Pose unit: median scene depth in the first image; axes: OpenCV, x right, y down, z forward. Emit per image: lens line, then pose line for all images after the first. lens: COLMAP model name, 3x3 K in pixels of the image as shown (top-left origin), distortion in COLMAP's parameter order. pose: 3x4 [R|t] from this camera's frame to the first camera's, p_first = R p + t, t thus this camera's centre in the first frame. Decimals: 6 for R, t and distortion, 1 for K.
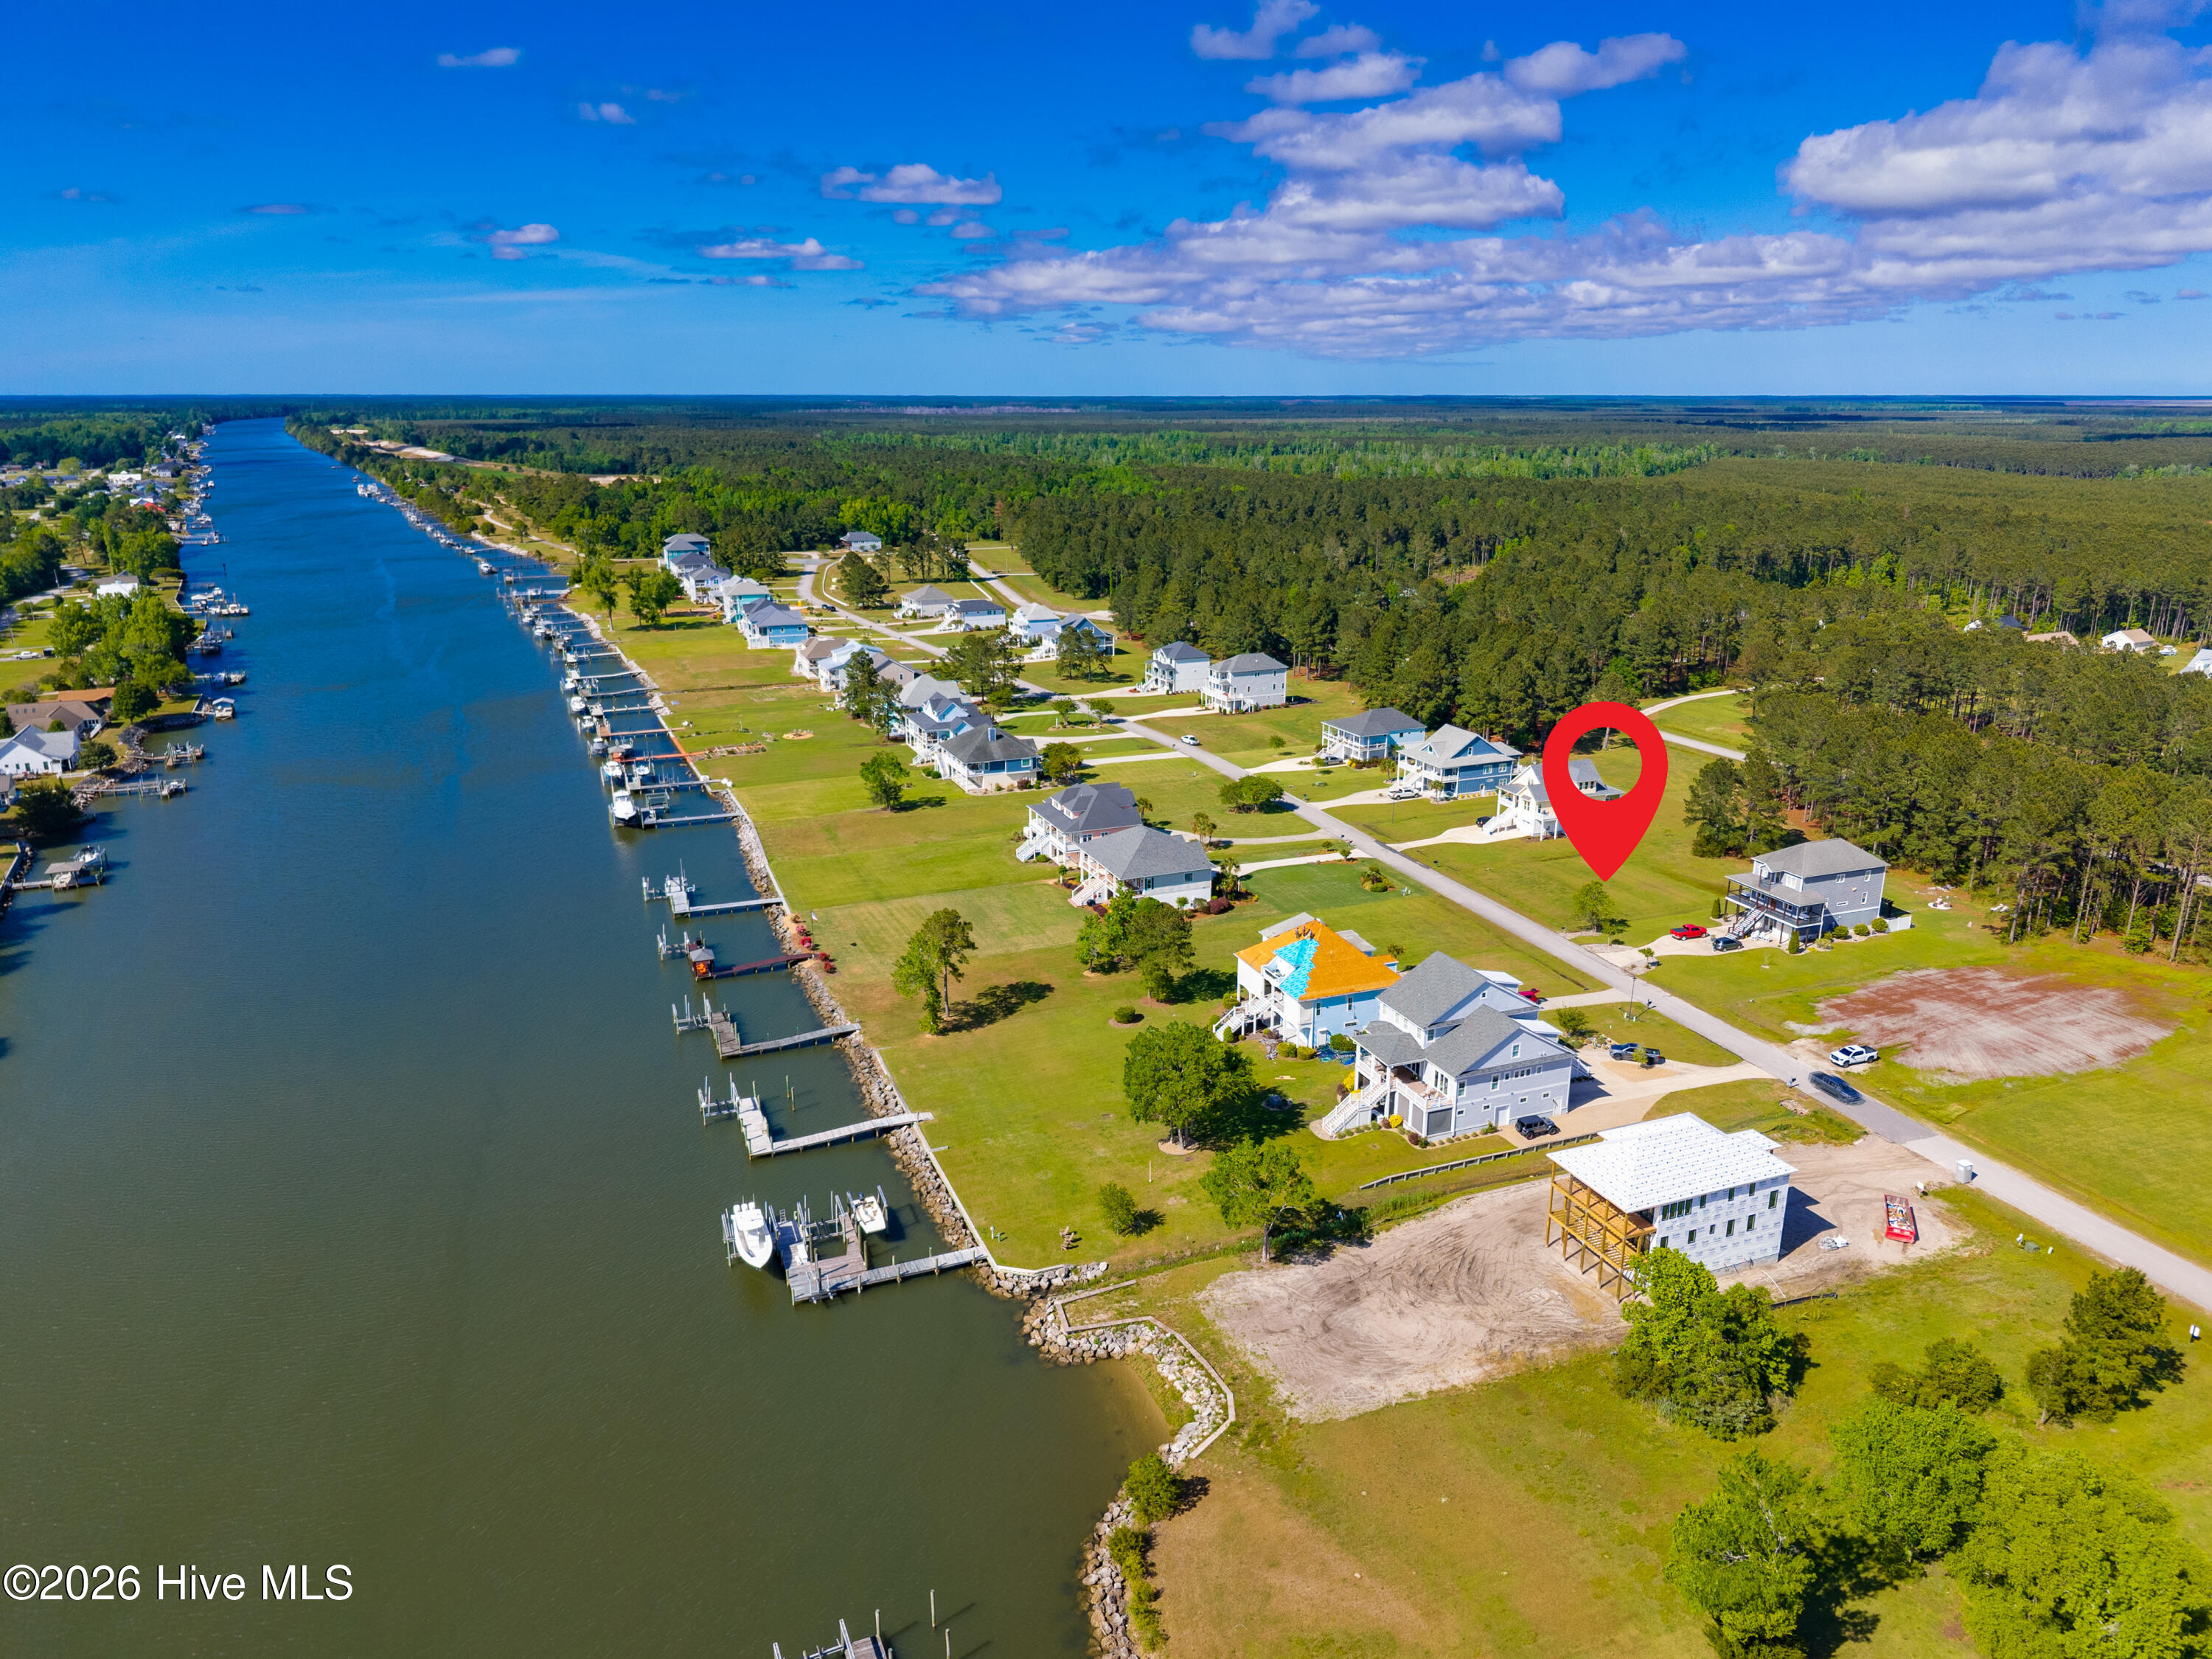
lens RADIAL K [[1488.2, 0, 1103.1], [0, 1488.2, 820.8], [0, 0, 1]] dist [0.026000, -0.026836]
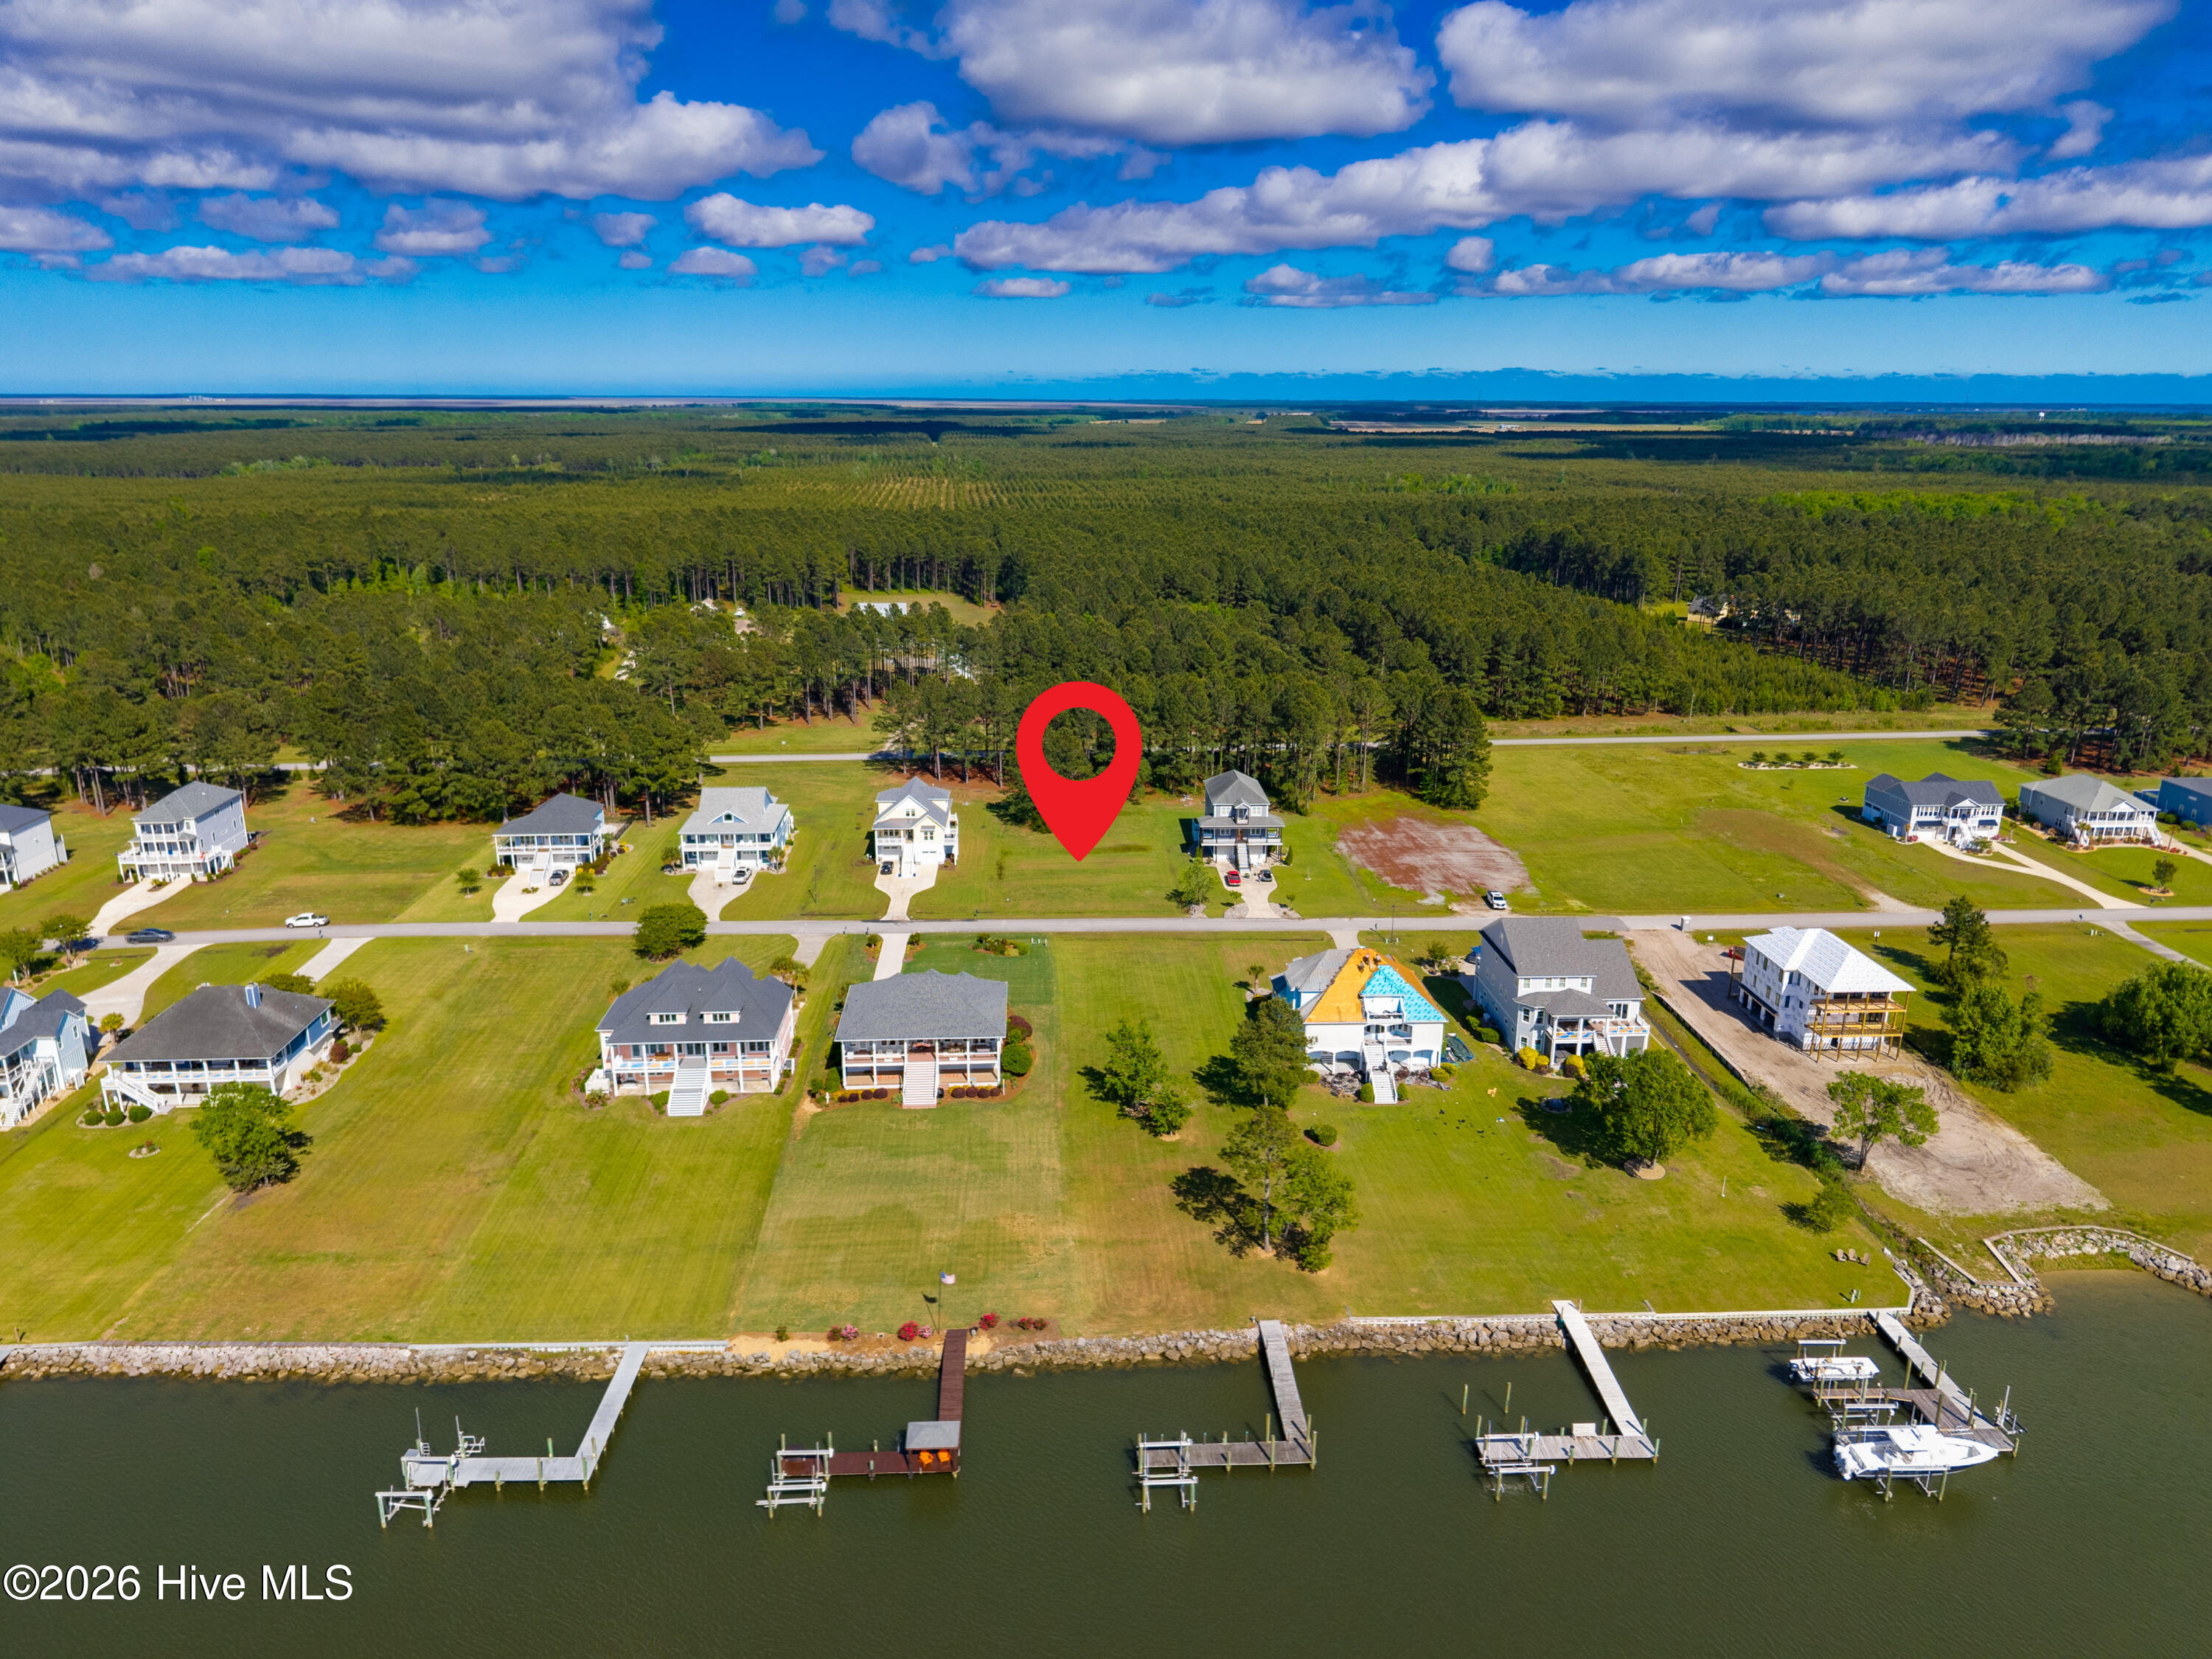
lens RADIAL K [[1488.2, 0, 1106.5], [0, 1488.2, 844.1], [0, 0, 1]] dist [0.026000, -0.026836]
pose [[0.318301, -0.274605, 0.907346, -0.706070], [0.256663, 0.946342, 0.196369, -0.211504], [-0.912583, 0.170378, 0.371703, 0.725053]]
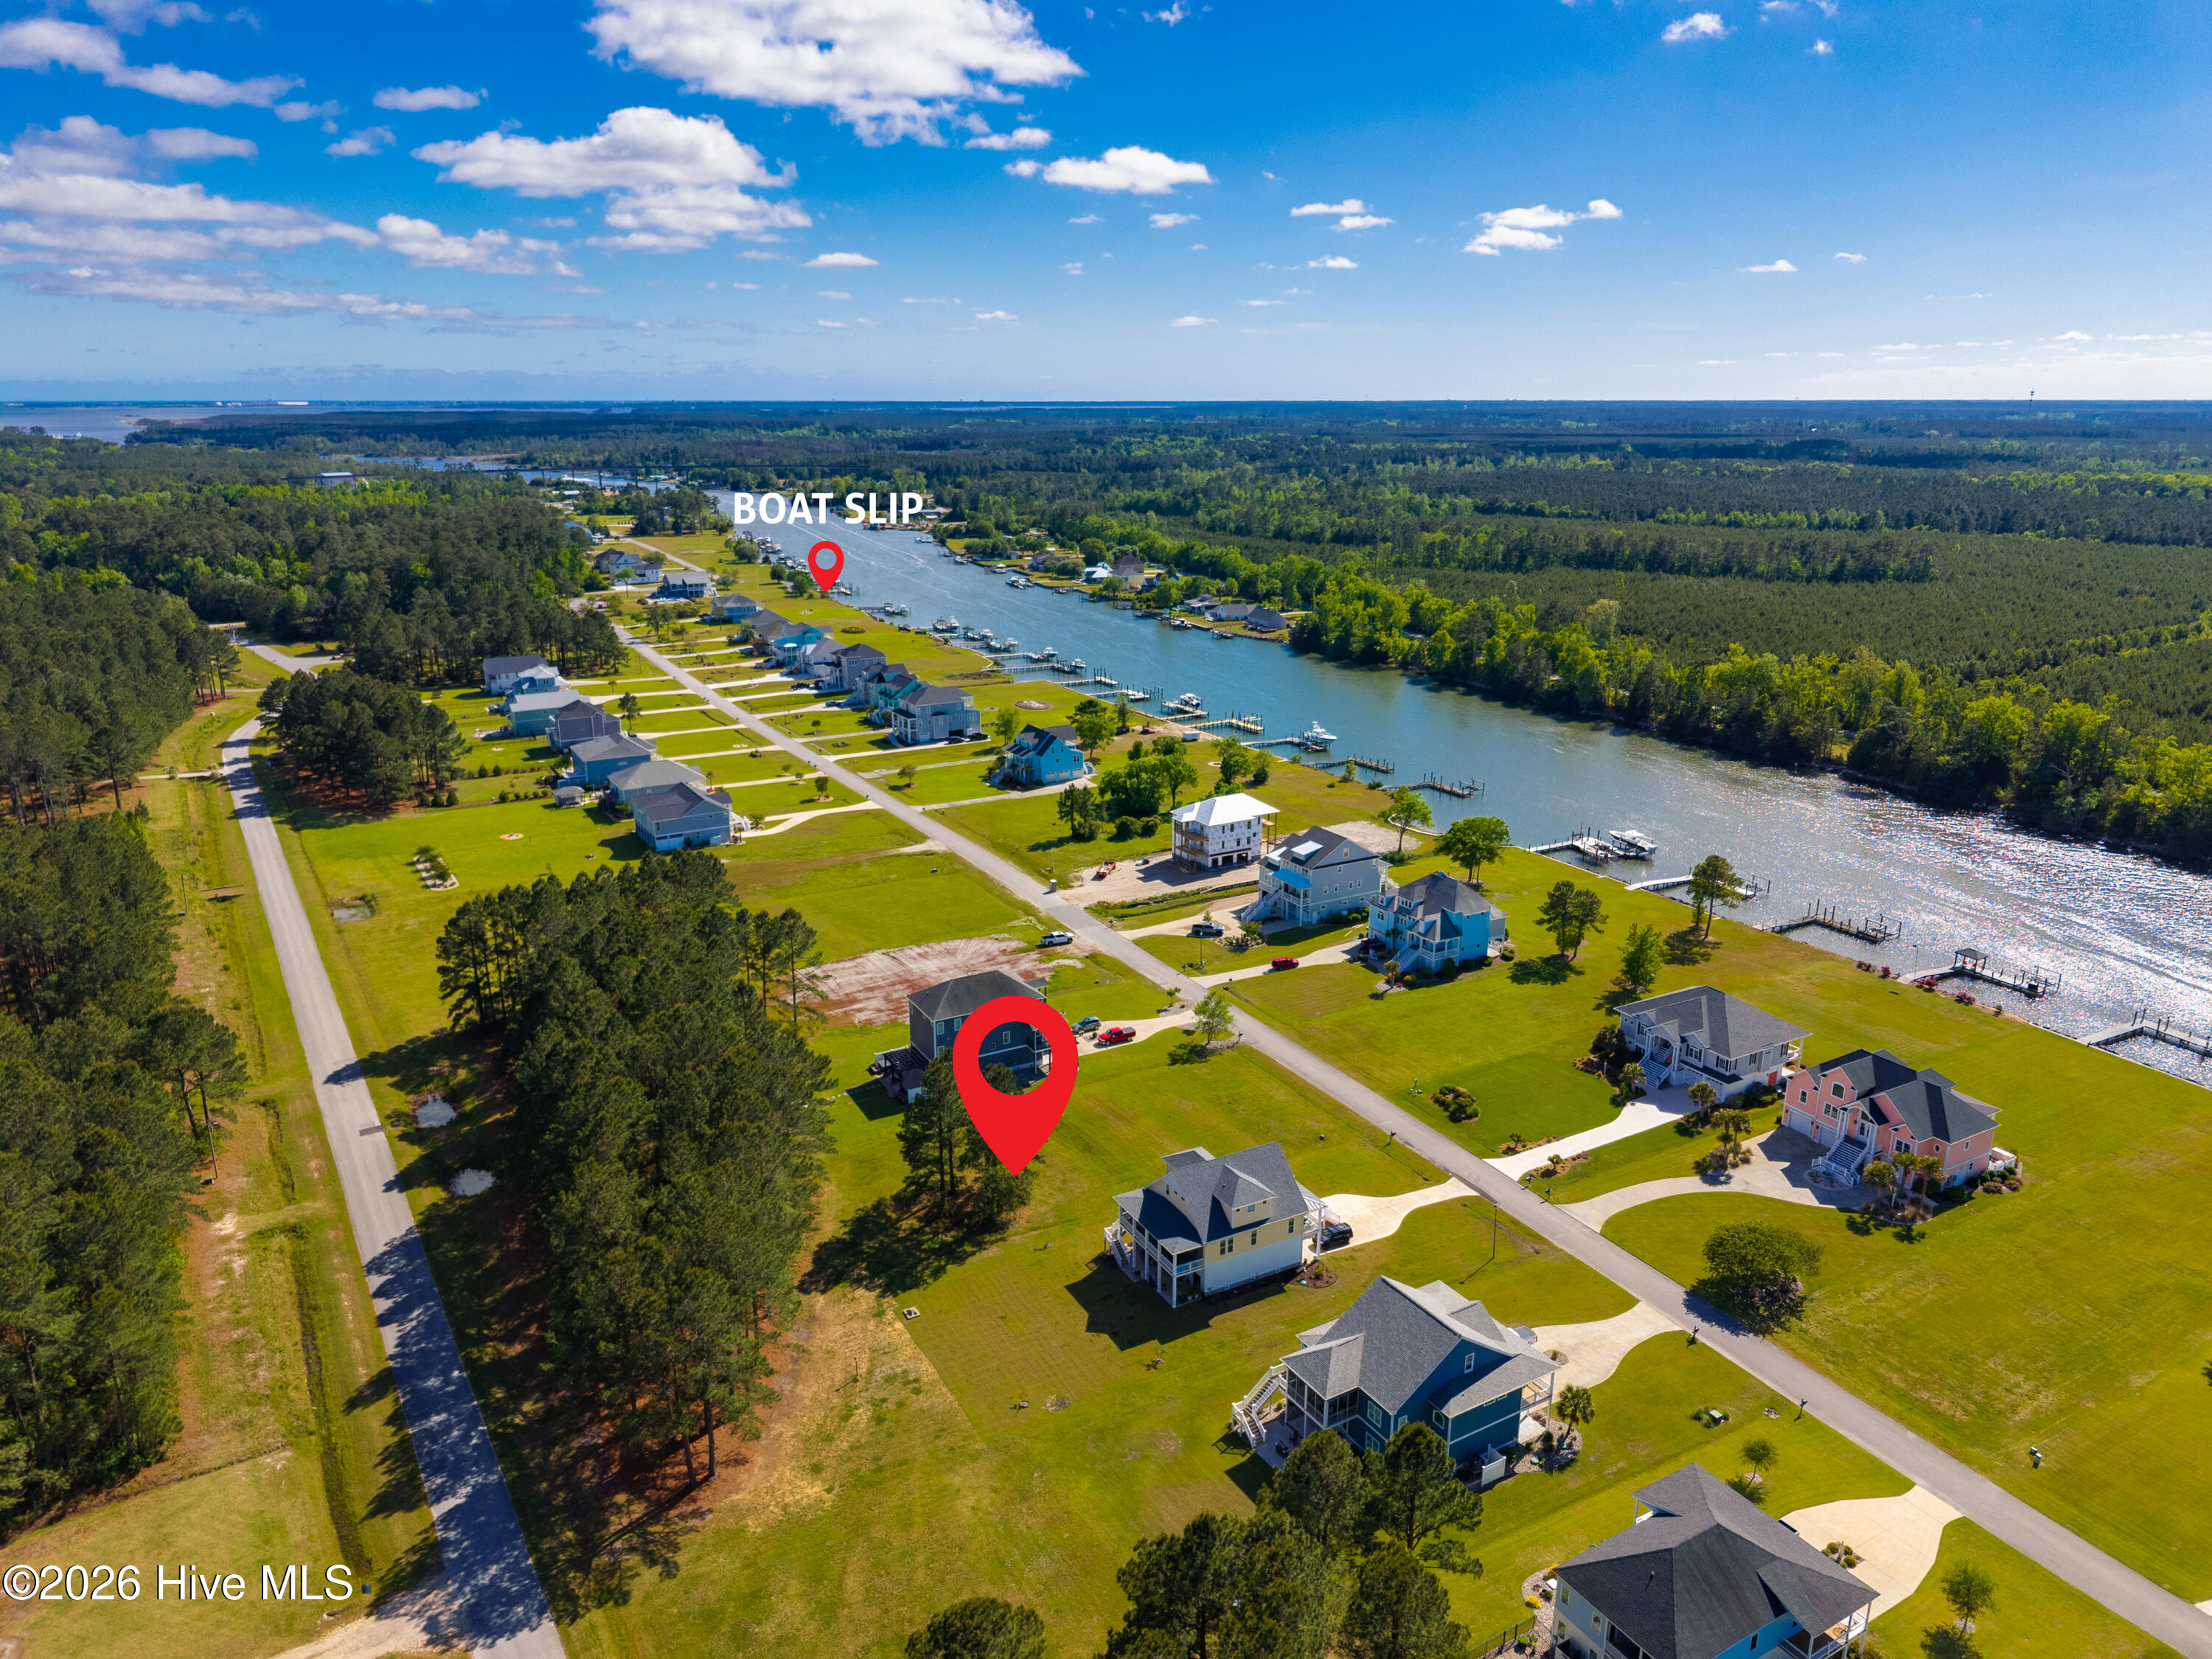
lens RADIAL K [[1488.2, 0, 1118.9], [0, 1488.2, 827.9], [0, 0, 1]] dist [0.026000, -0.026836]
pose [[-0.988914, 0.037258, -0.143742, 0.571414], [-0.045319, 0.846100, 0.531094, -0.605778], [0.141408, 0.531720, -0.835032, 1.891483]]
